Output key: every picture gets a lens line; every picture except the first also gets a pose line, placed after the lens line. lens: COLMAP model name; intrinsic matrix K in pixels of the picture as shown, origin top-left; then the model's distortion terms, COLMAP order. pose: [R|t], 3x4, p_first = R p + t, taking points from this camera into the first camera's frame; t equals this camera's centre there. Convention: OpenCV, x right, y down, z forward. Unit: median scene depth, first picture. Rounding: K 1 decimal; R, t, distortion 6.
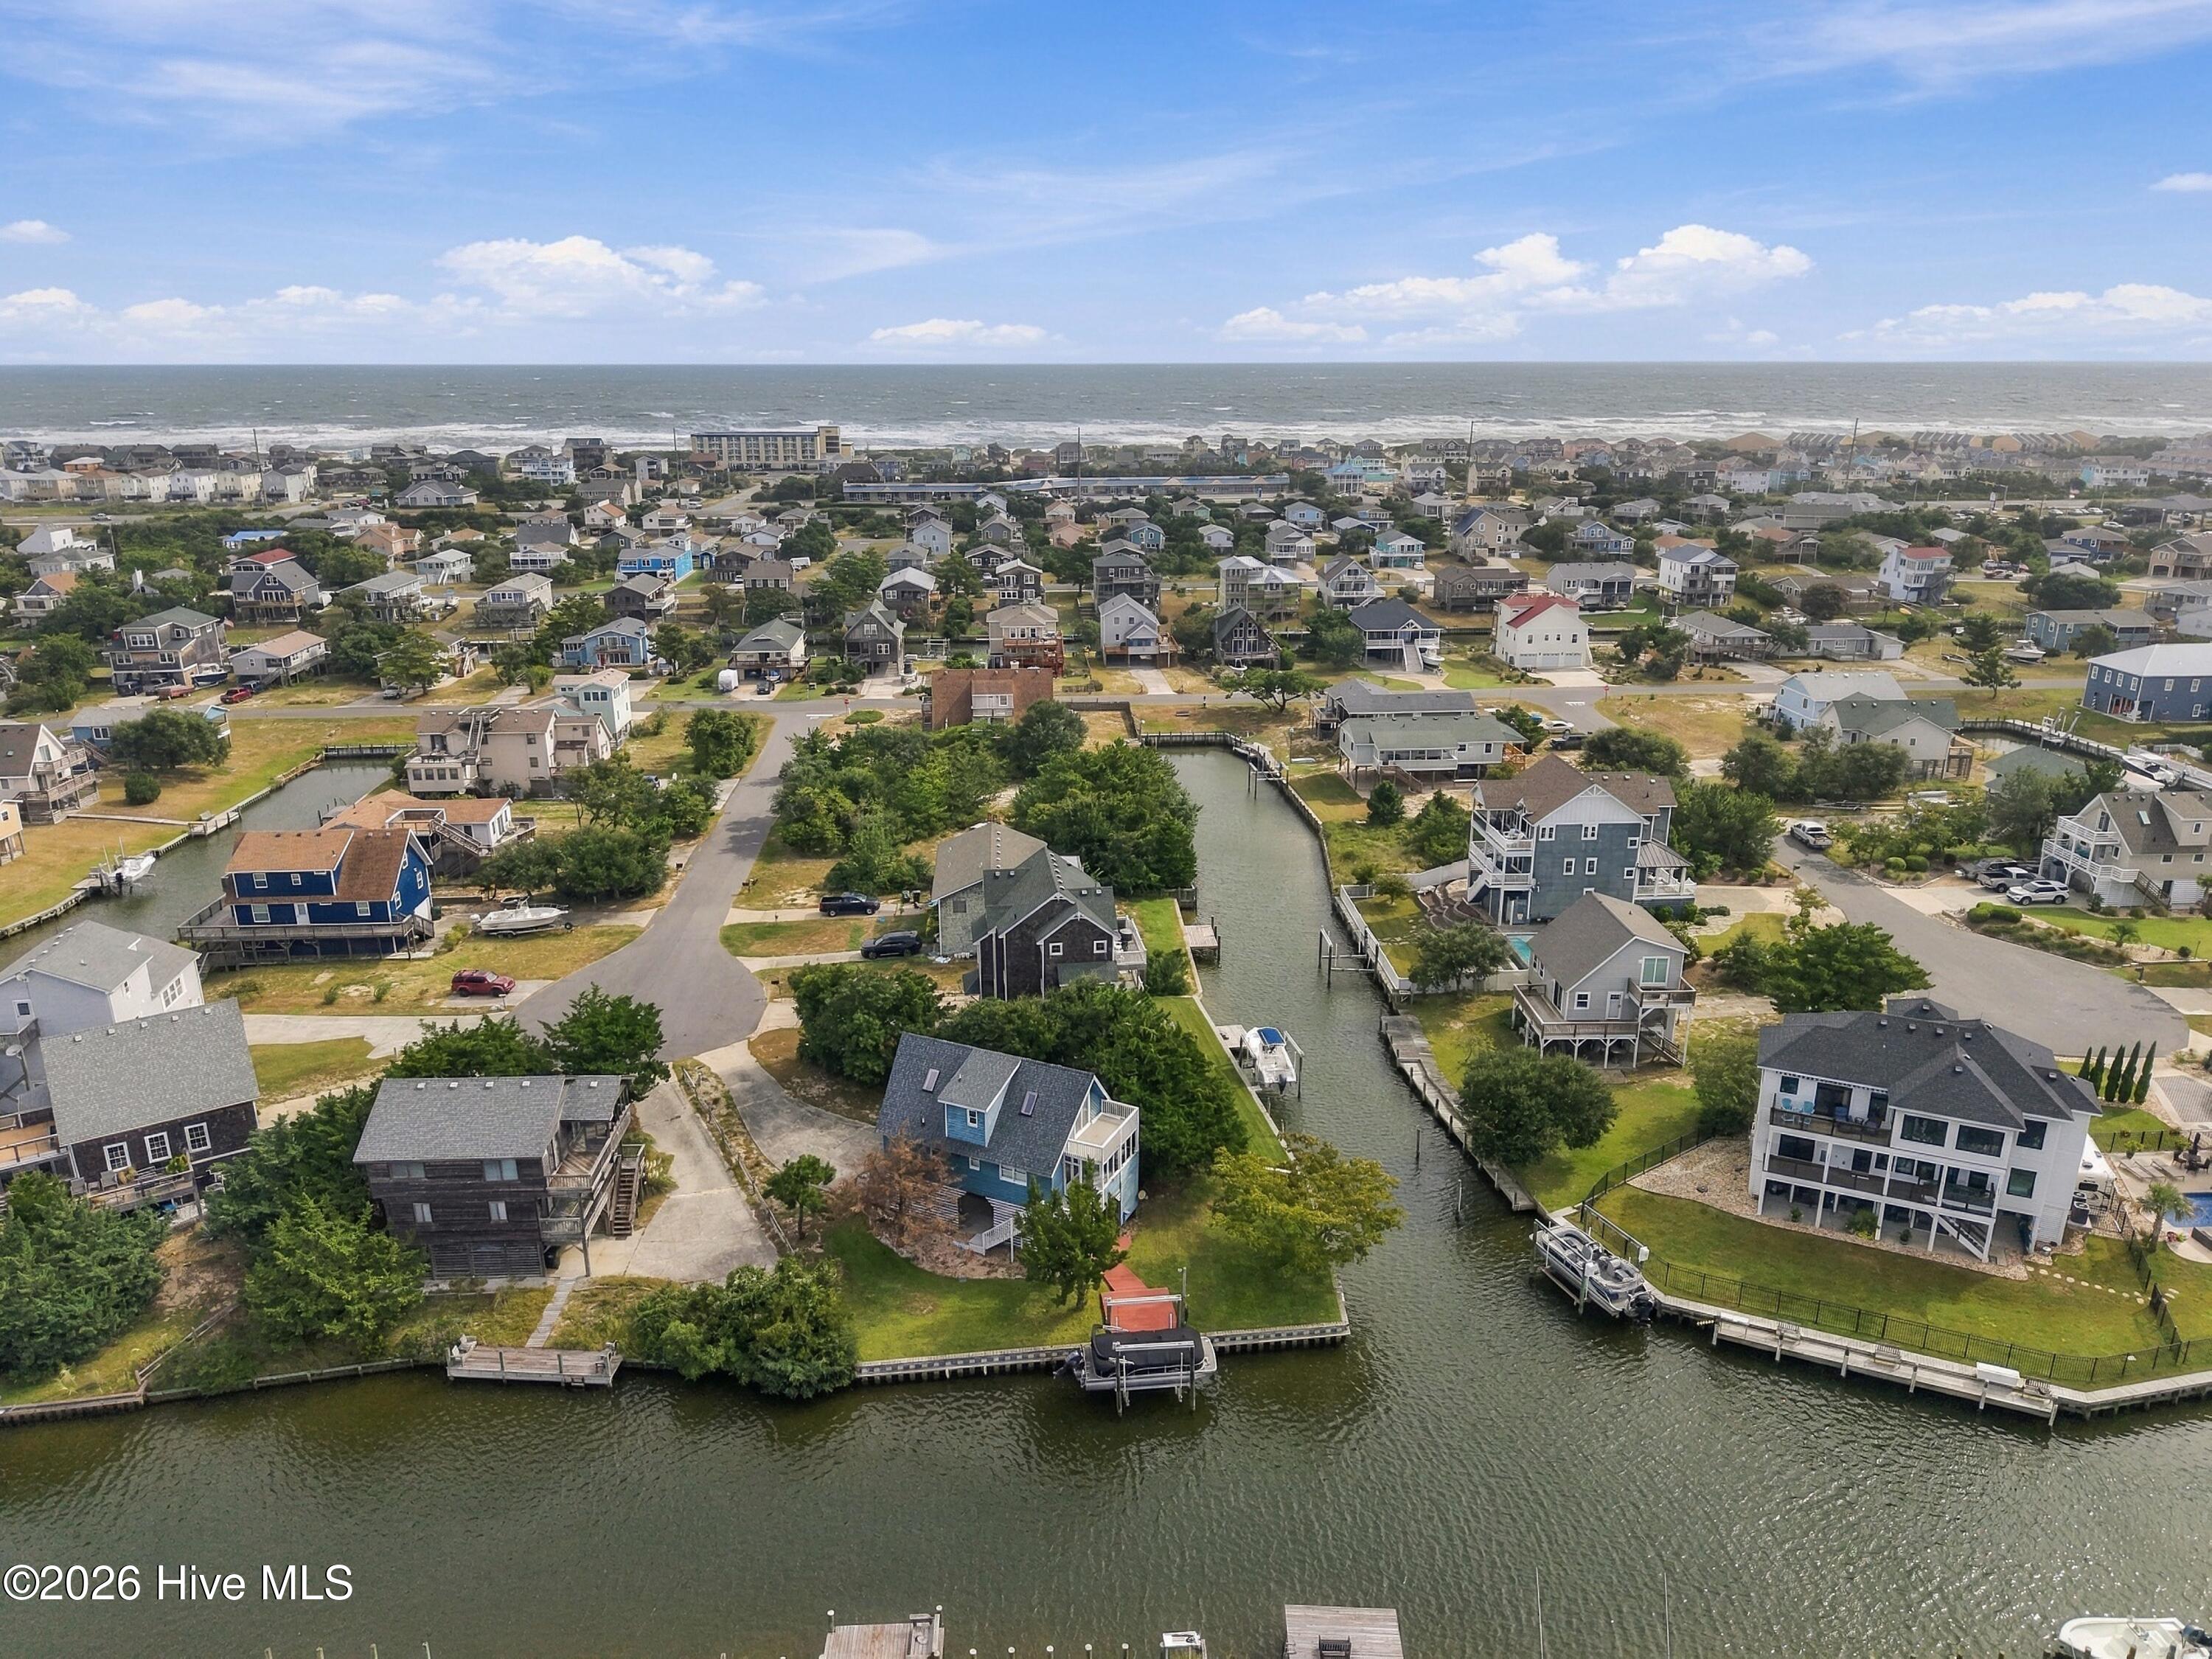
lens RADIAL K [[1482.2, 0, 1098.5], [0, 1482.2, 841.9], [0, 0, 1]] dist [0.067264, -0.081616]
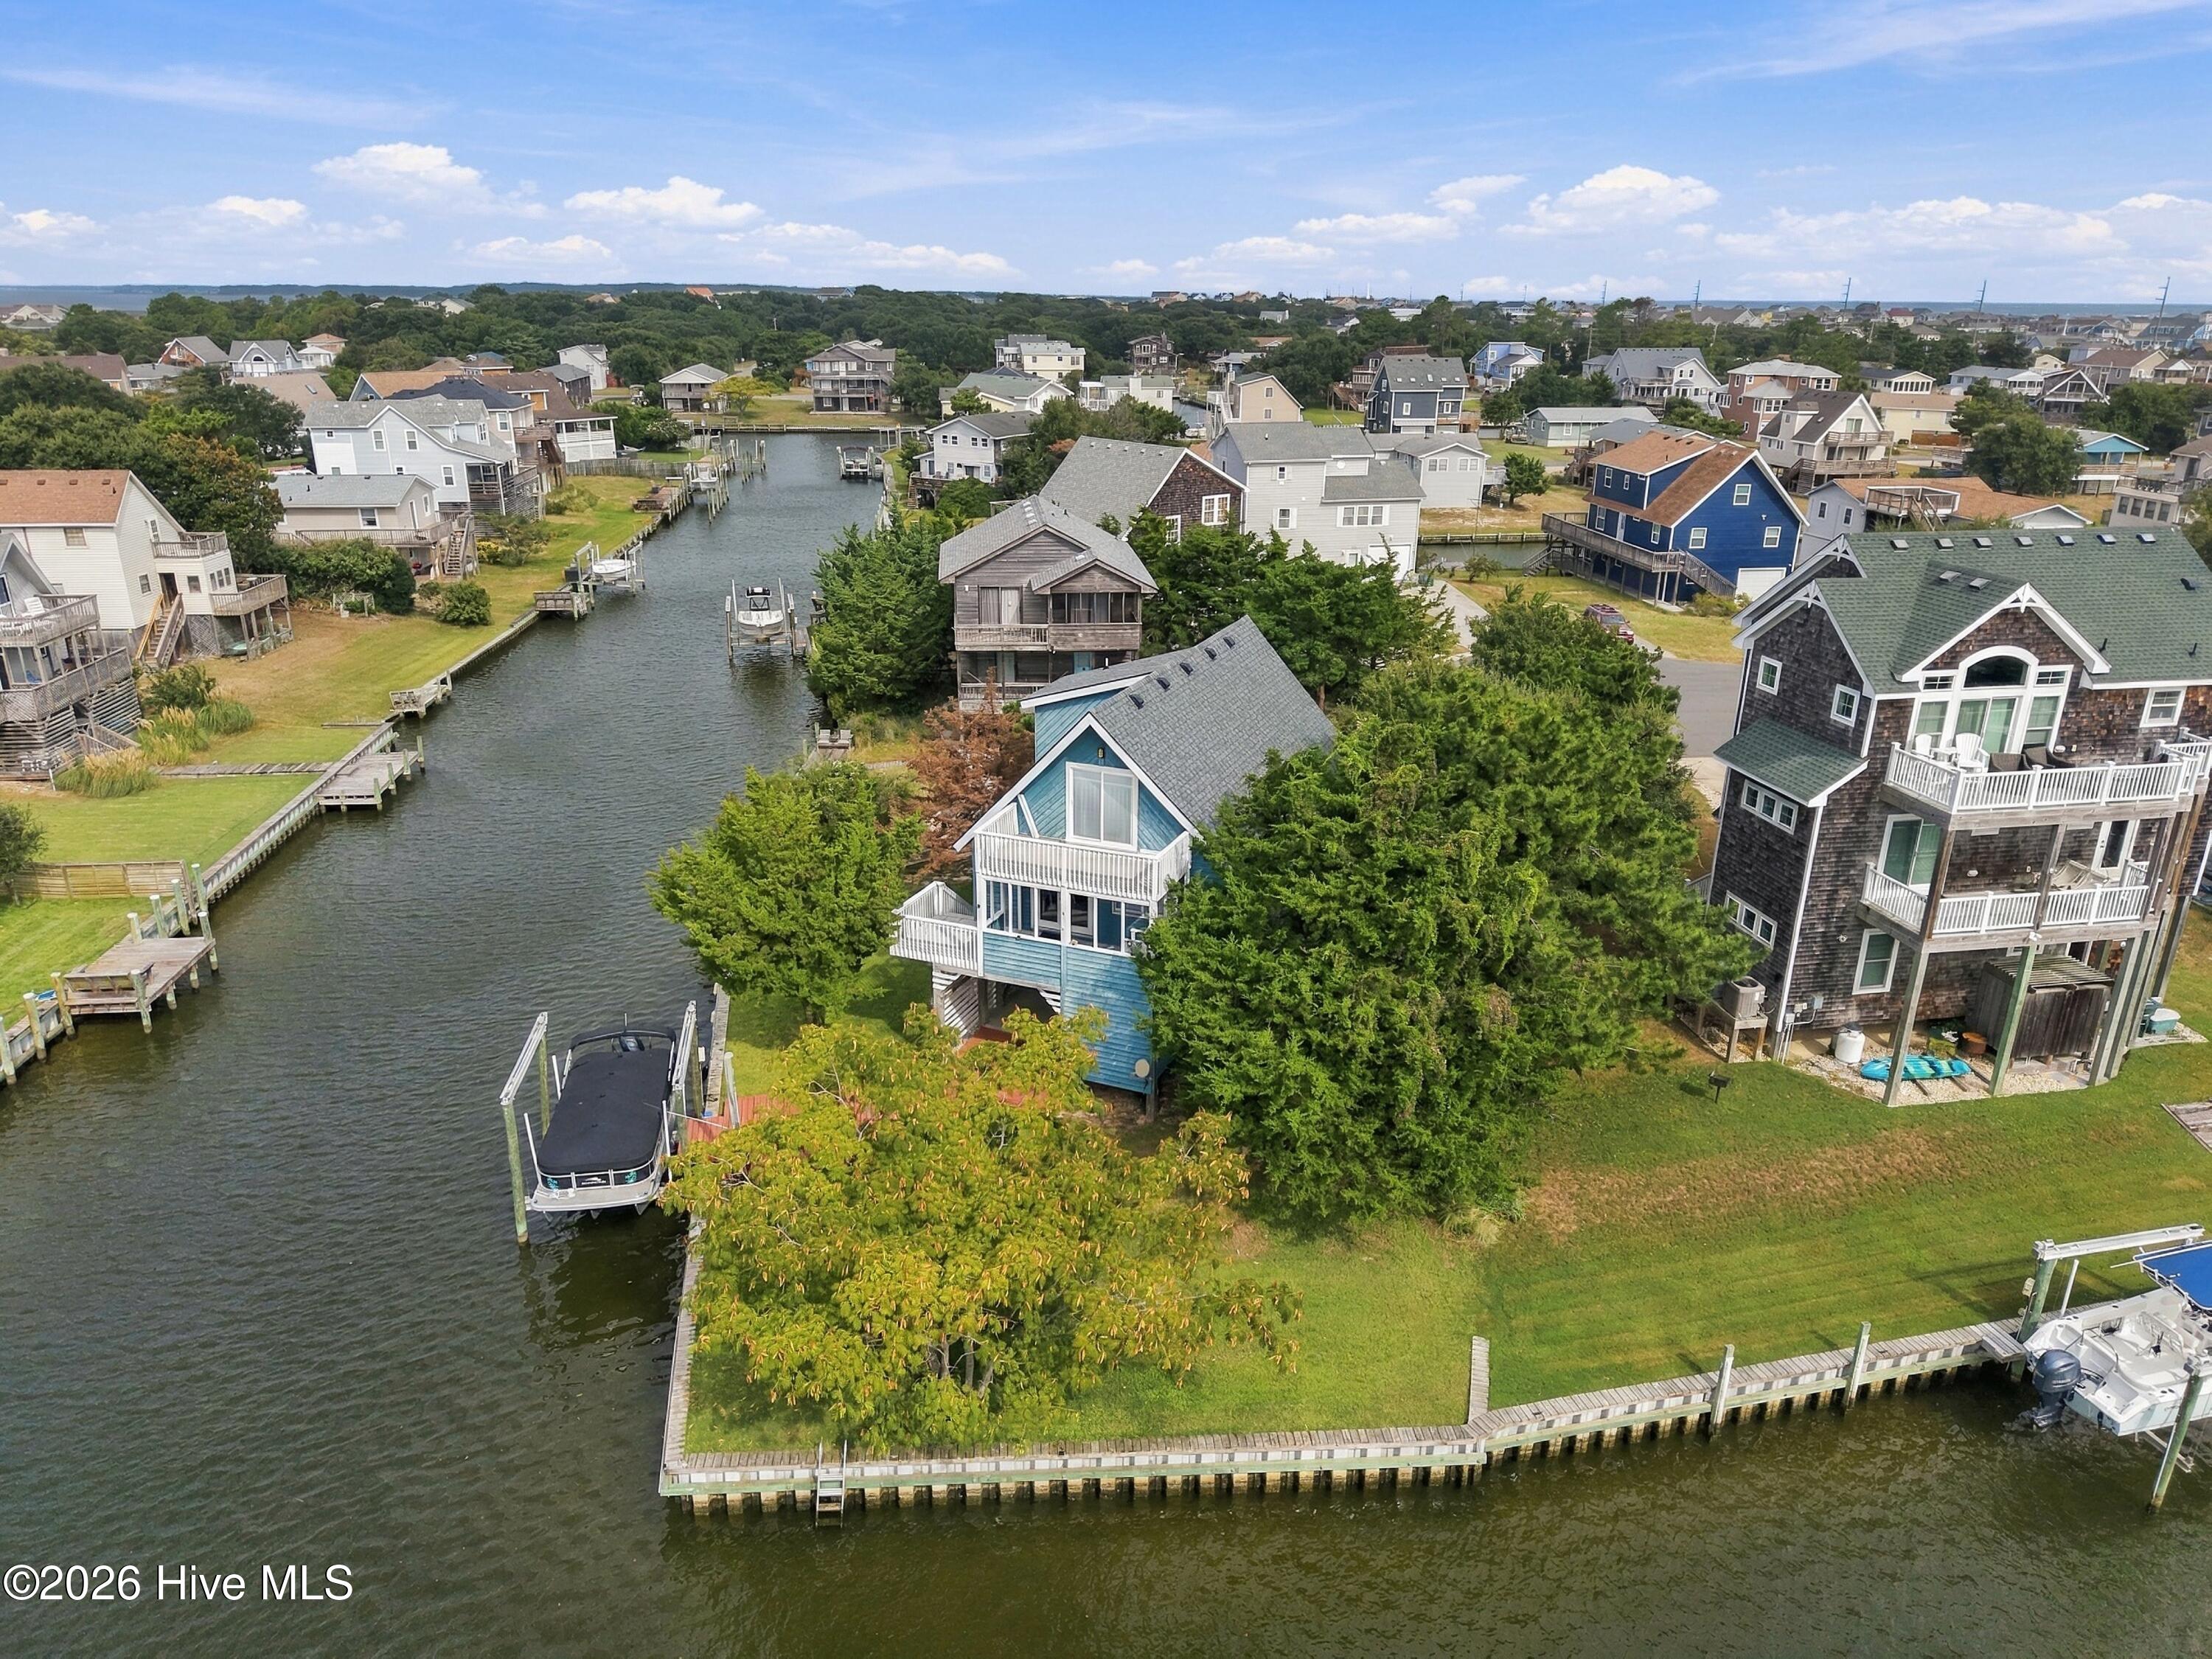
lens RADIAL K [[1482.2, 0, 1098.5], [0, 1482.2, 841.9], [0, 0, 1]] dist [0.067264, -0.081616]
pose [[0.063297, 0.350421, -0.934451, 0.415633], [-0.320136, 0.893976, 0.313558, 0.054381], [0.945255, 0.279304, 0.168769, 0.940401]]
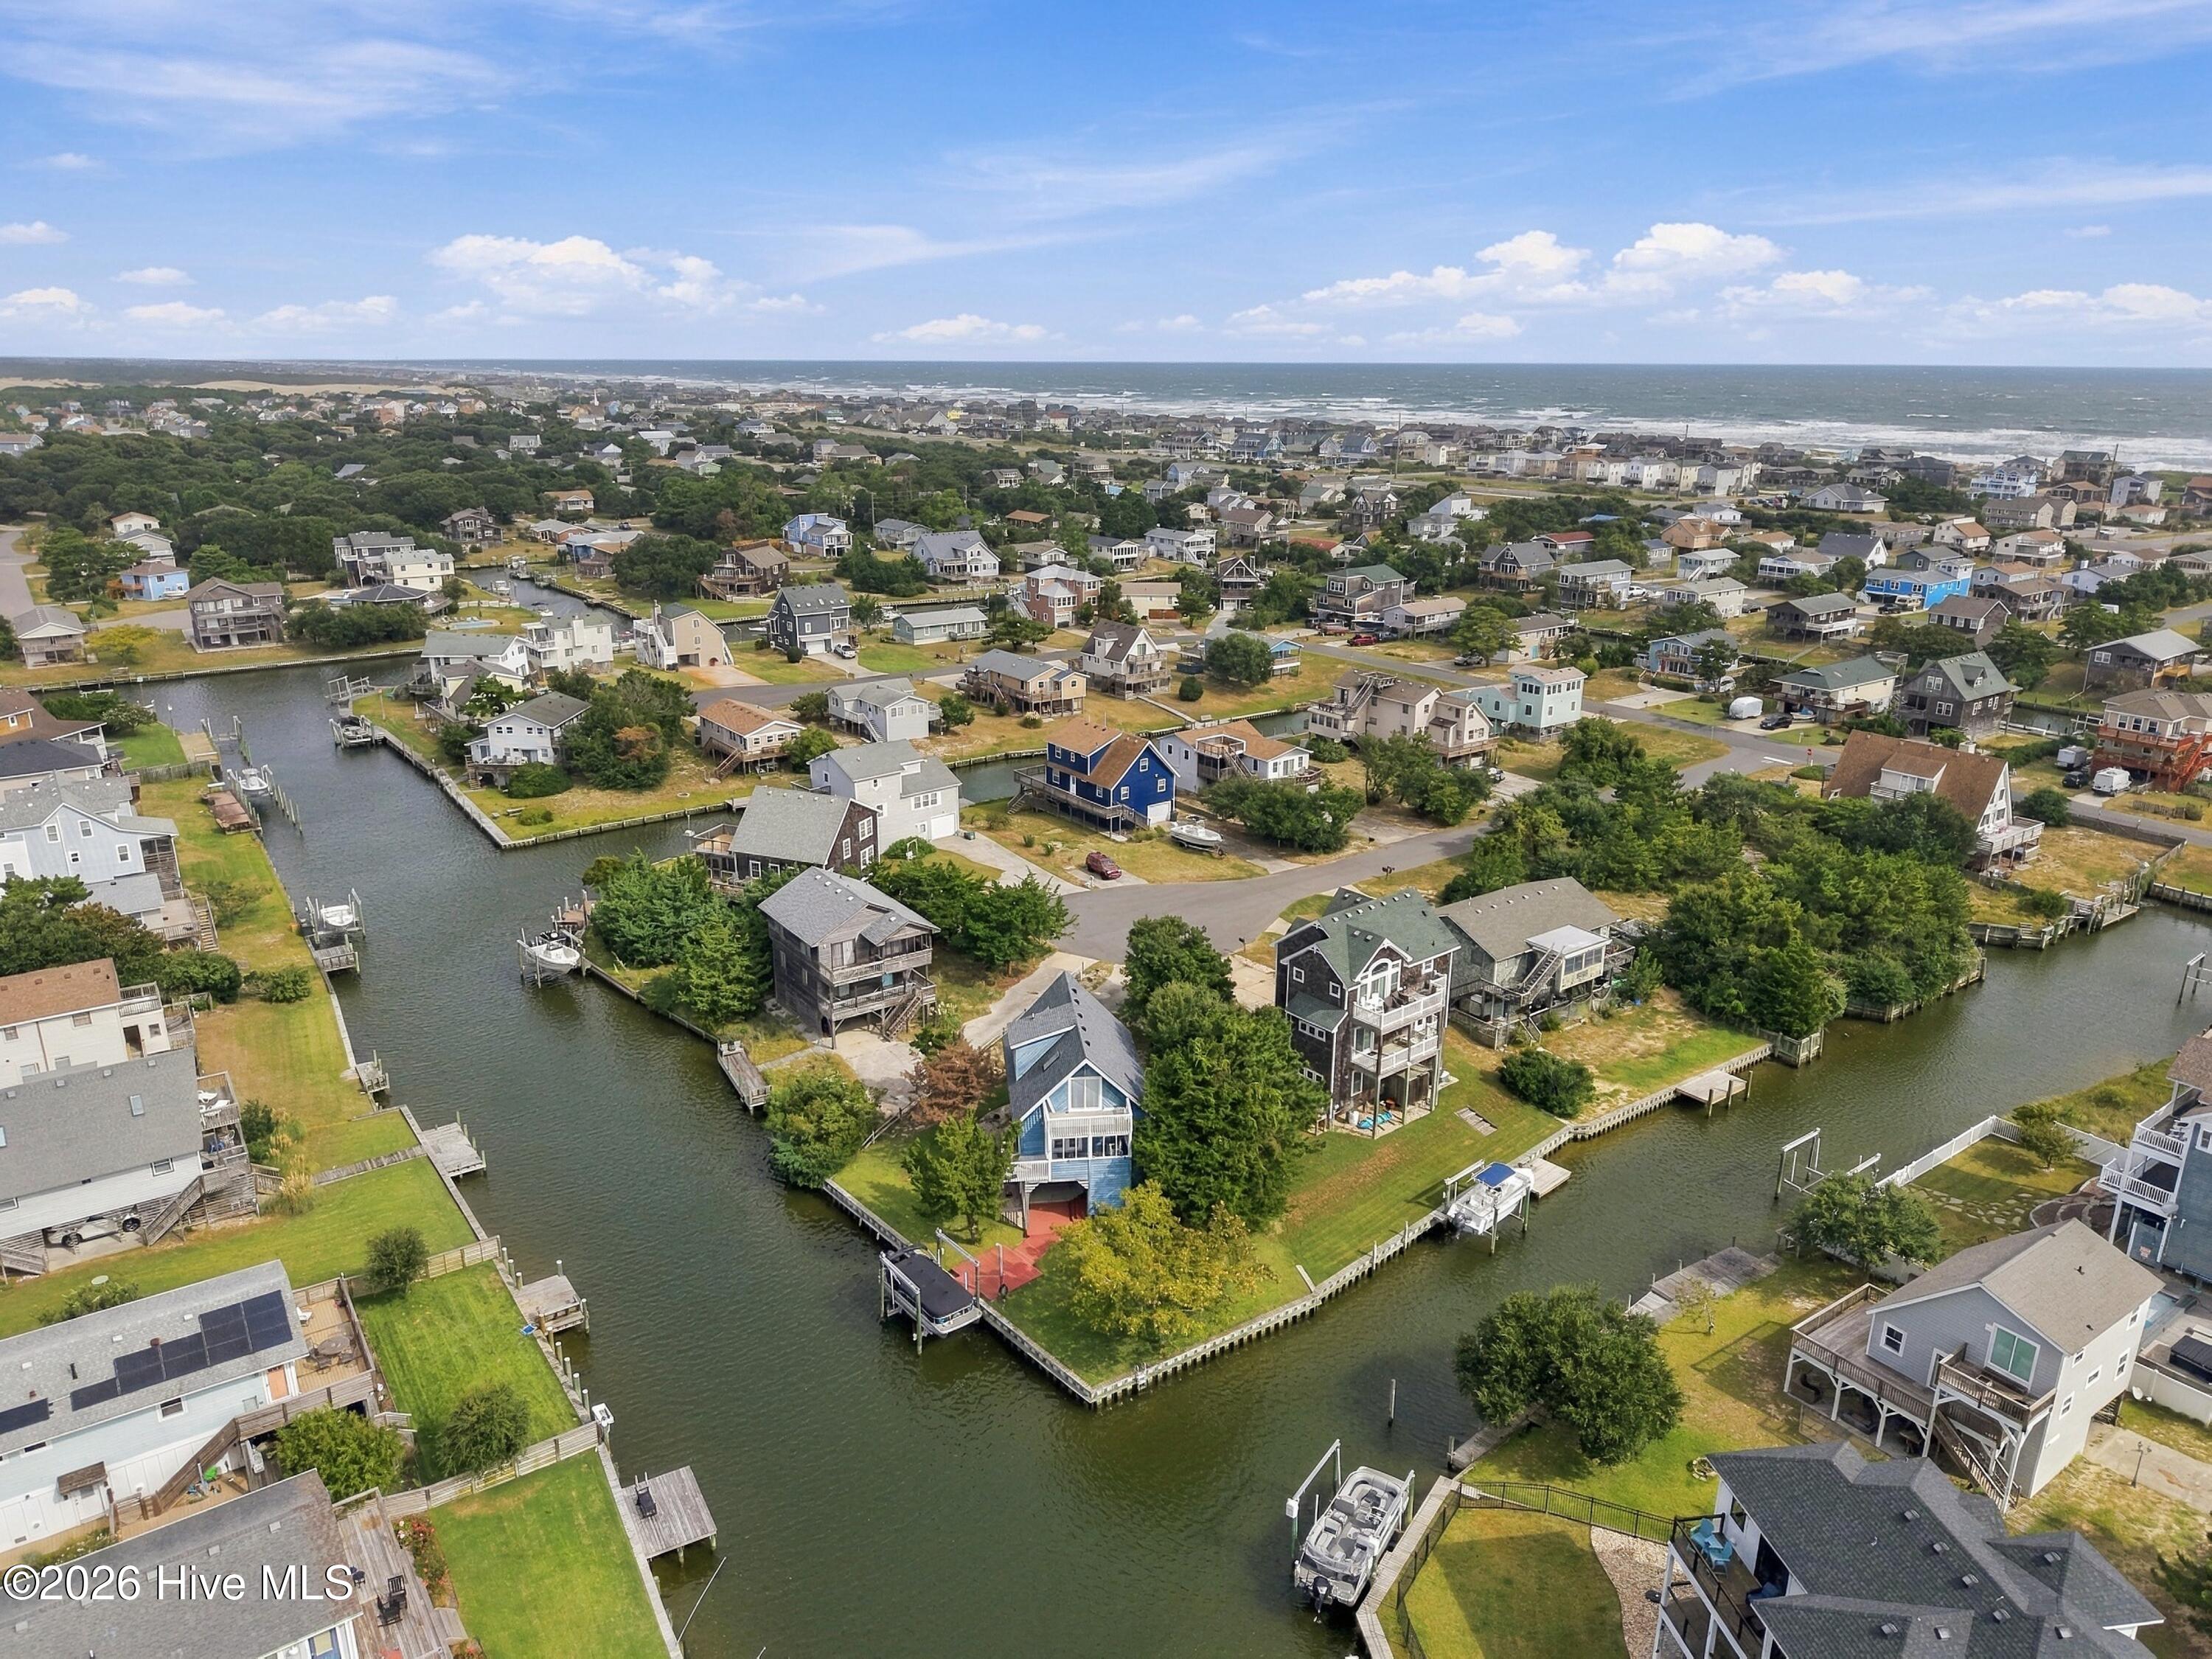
lens RADIAL K [[1482.2, 0, 1098.5], [0, 1482.2, 841.9], [0, 0, 1]] dist [0.067264, -0.081616]
pose [[0.546657, 0.270640, -0.792414, 0.775110], [-0.270862, 0.952603, 0.138494, -0.131146], [0.792339, 0.138926, 0.594053, 0.373805]]
